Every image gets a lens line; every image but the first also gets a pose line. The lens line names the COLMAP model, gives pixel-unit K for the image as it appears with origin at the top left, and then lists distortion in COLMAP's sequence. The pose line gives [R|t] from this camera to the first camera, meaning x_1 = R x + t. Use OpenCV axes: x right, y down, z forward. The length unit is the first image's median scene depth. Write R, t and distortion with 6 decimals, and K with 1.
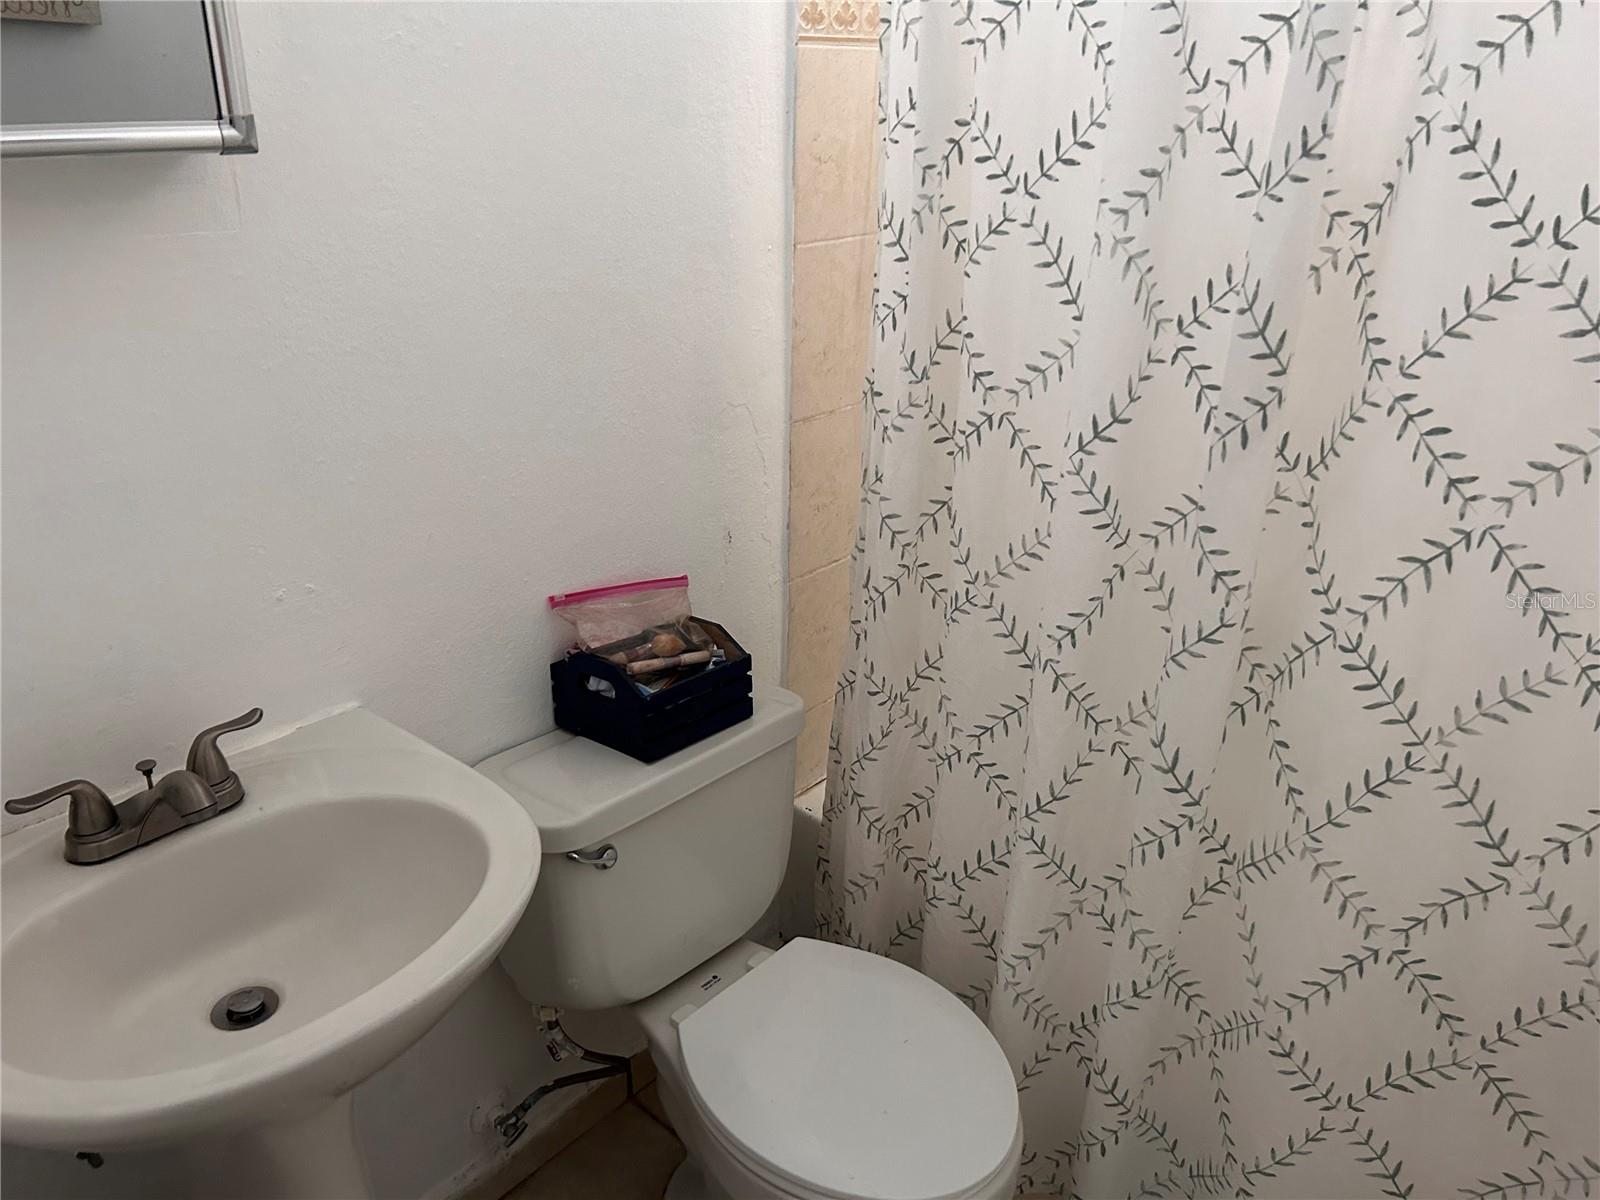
lens RADIAL K [[1214.1, 0, 803.0], [0, 1214.1, 590.4], [0, 0, 1]] dist [0.057190, -0.081055]
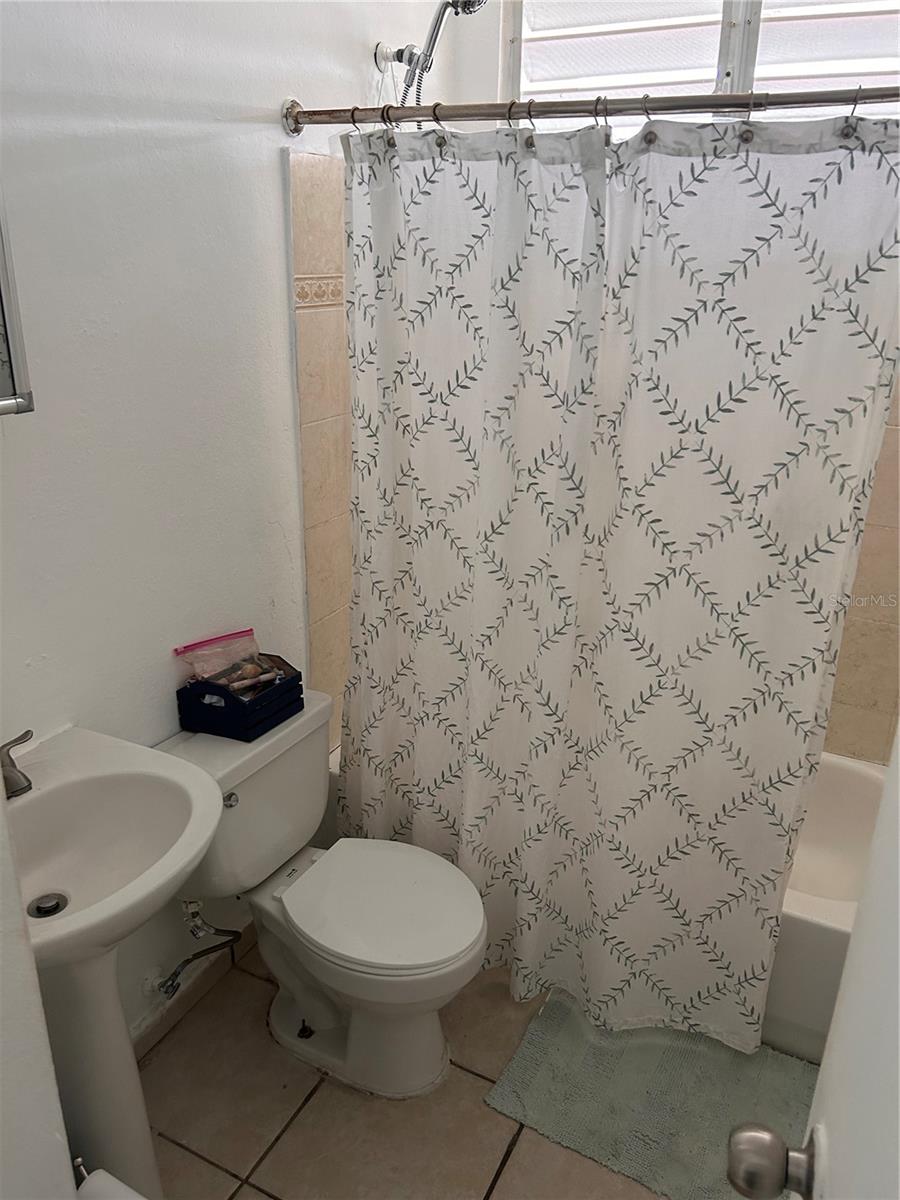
lens RADIAL K [[910.5, 0, 481.4], [0, 910.5, 604.3], [0, 0, 1]] dist [0.057190, -0.081055]
pose [[0.961358, -0.089453, 0.260363, -0.138030], [0.095929, 0.995313, -0.012245, 0.000229], [-0.258047, 0.036748, 0.965433, -0.315021]]
